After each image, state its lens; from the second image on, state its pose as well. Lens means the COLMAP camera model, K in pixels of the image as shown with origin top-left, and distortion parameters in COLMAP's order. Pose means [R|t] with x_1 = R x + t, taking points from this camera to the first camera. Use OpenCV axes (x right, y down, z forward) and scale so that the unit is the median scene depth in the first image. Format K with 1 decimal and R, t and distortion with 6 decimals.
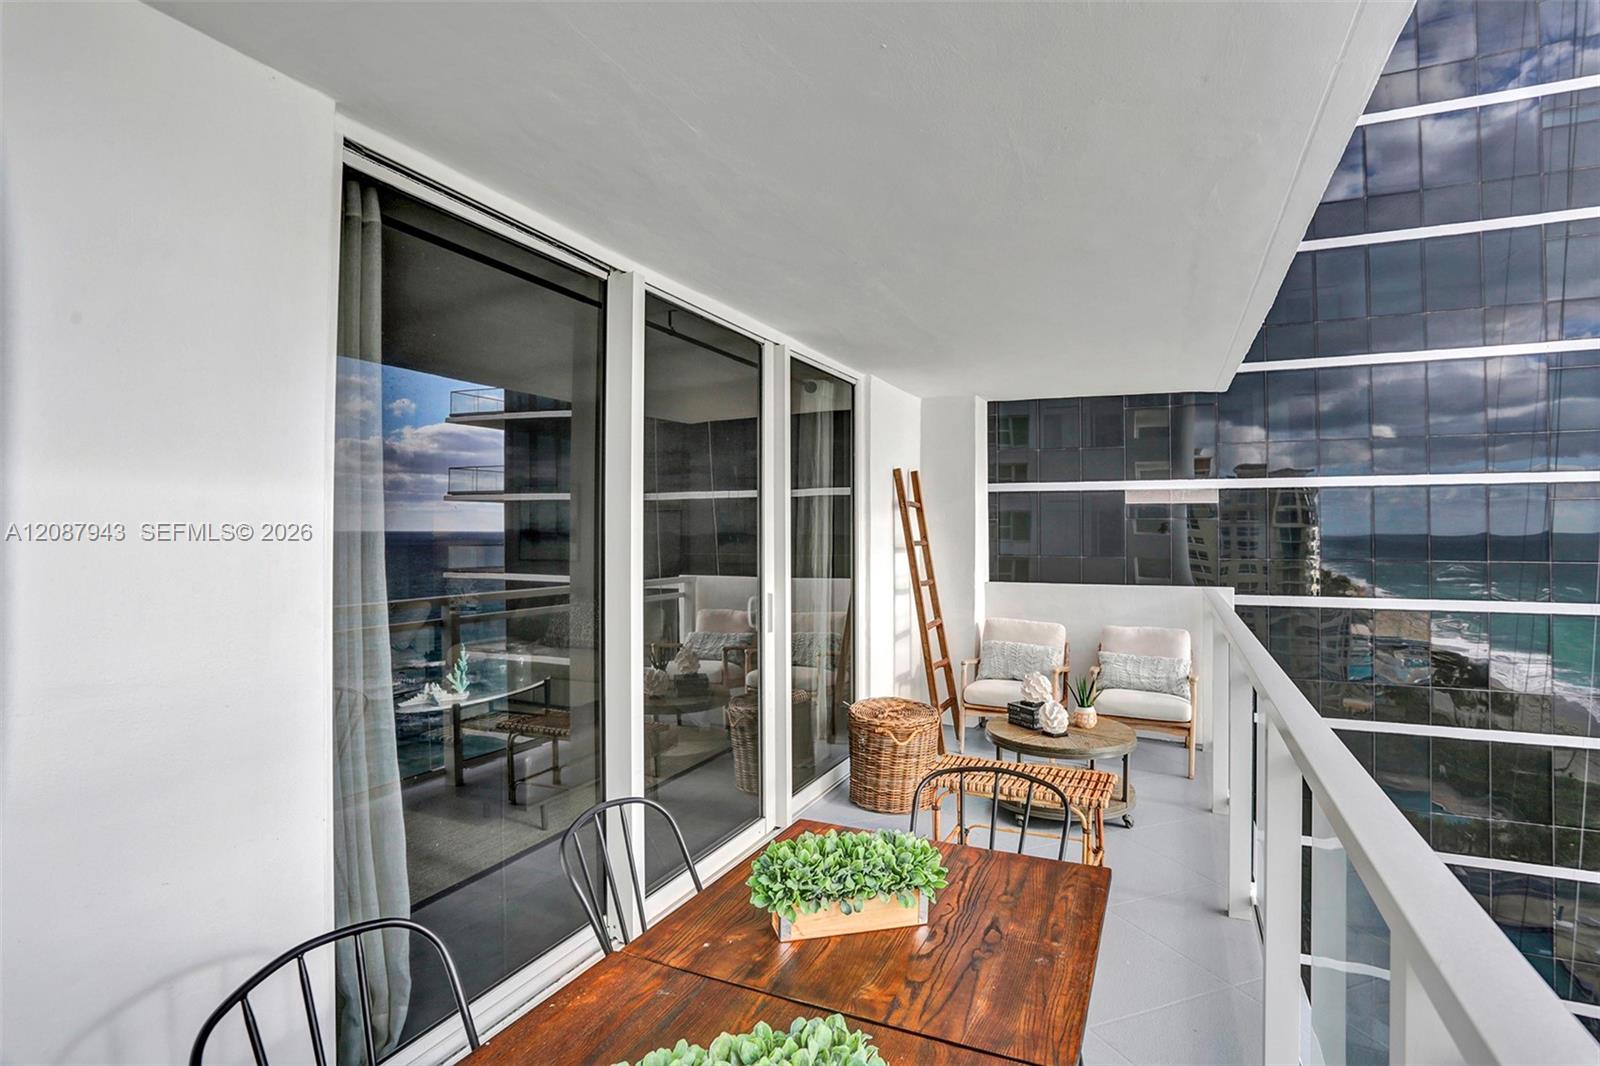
lens RADIAL K [[813.4, 0, 783.9], [0, 813.4, 532.3], [0, 0, 1]] dist [-0.039529, 0.010684]
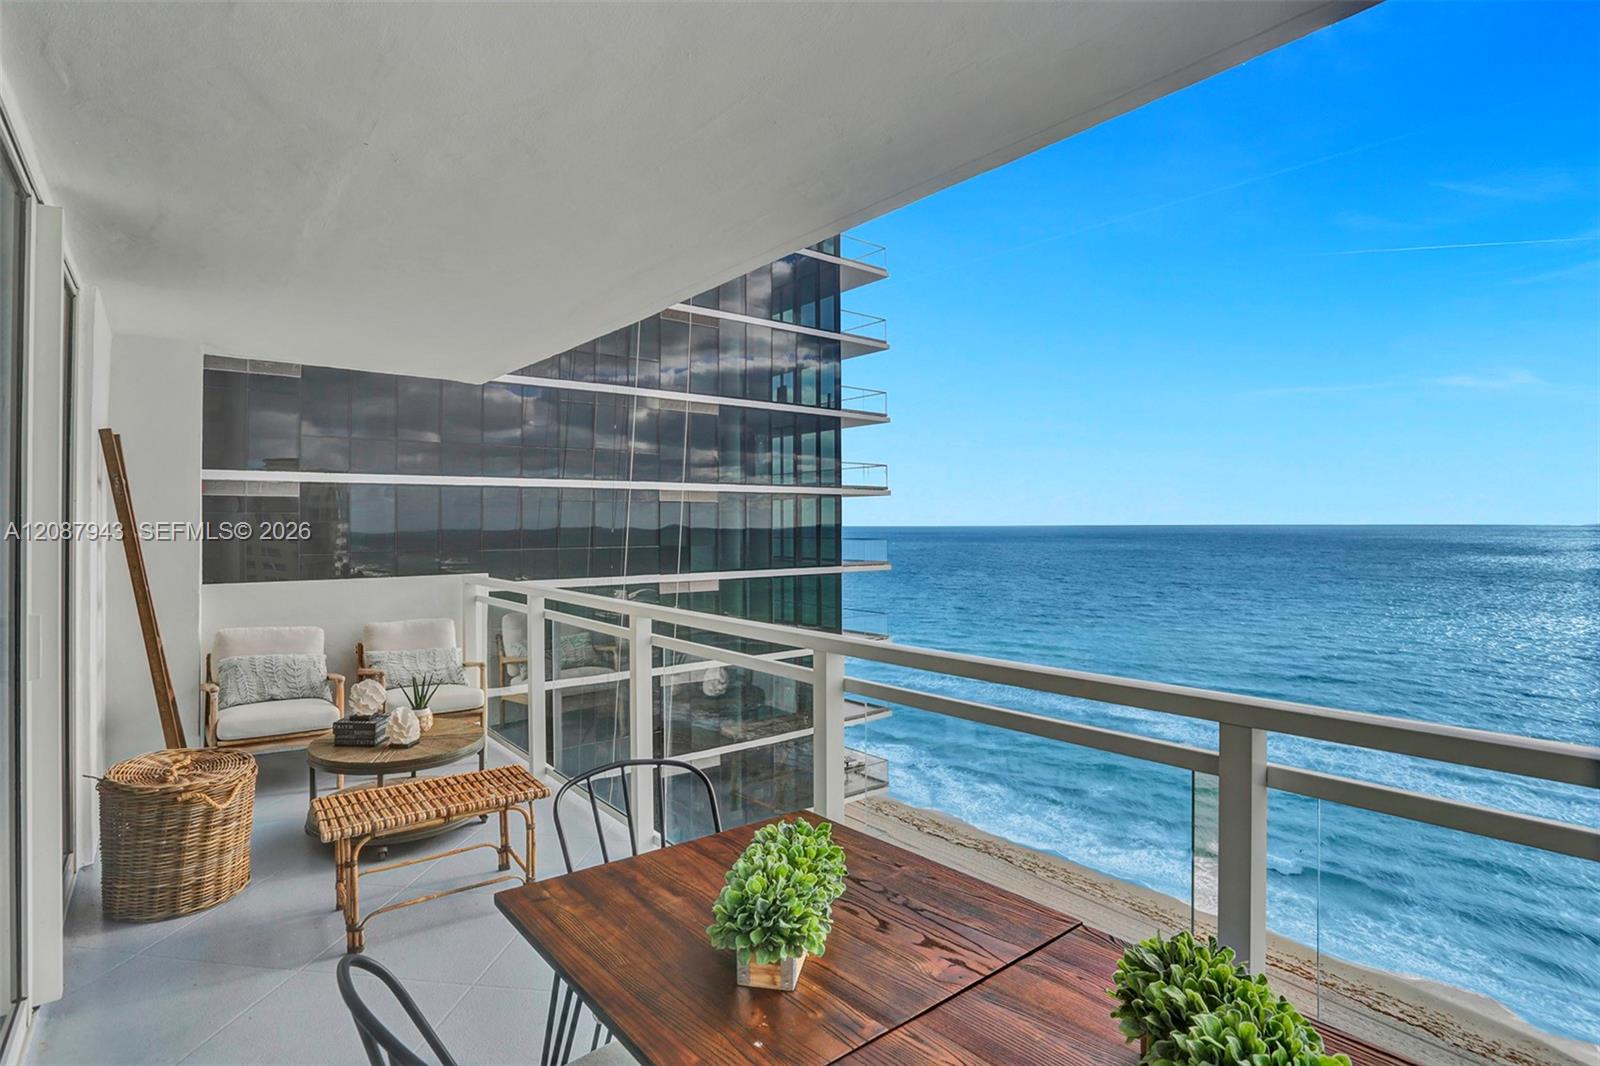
lens RADIAL K [[813.4, 0, 783.4], [0, 813.4, 521.6], [0, 0, 1]] dist [-0.039529, 0.010684]
pose [[0.457386, 0.002368, 0.889265, -0.203012], [0.007389, 0.999952, -0.006464, 0.010780], [-0.889238, 0.009528, 0.457346, 0.174660]]
